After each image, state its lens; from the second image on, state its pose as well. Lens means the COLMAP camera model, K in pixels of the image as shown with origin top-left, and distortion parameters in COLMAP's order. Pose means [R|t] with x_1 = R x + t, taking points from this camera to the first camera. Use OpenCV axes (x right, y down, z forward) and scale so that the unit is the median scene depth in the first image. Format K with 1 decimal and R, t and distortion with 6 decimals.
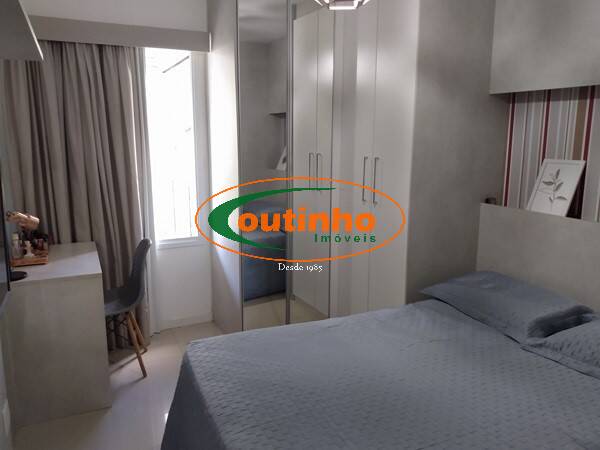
lens RADIAL K [[467.1, 0, 301.3], [0, 467.1, 222.6], [0, 0, 1]] dist [0.086850, -0.160055]
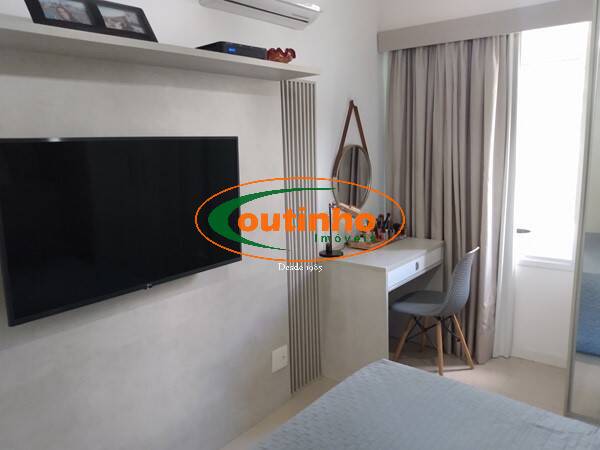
lens RADIAL K [[467.1, 0, 301.3], [0, 467.1, 222.6], [0, 0, 1]] dist [0.086850, -0.160055]
pose [[0.507450, 0.122869, -0.852876, 0.260723], [-0.127375, 0.989604, 0.066781, -0.028786], [0.852215, 0.074747, 0.517825, 0.233013]]
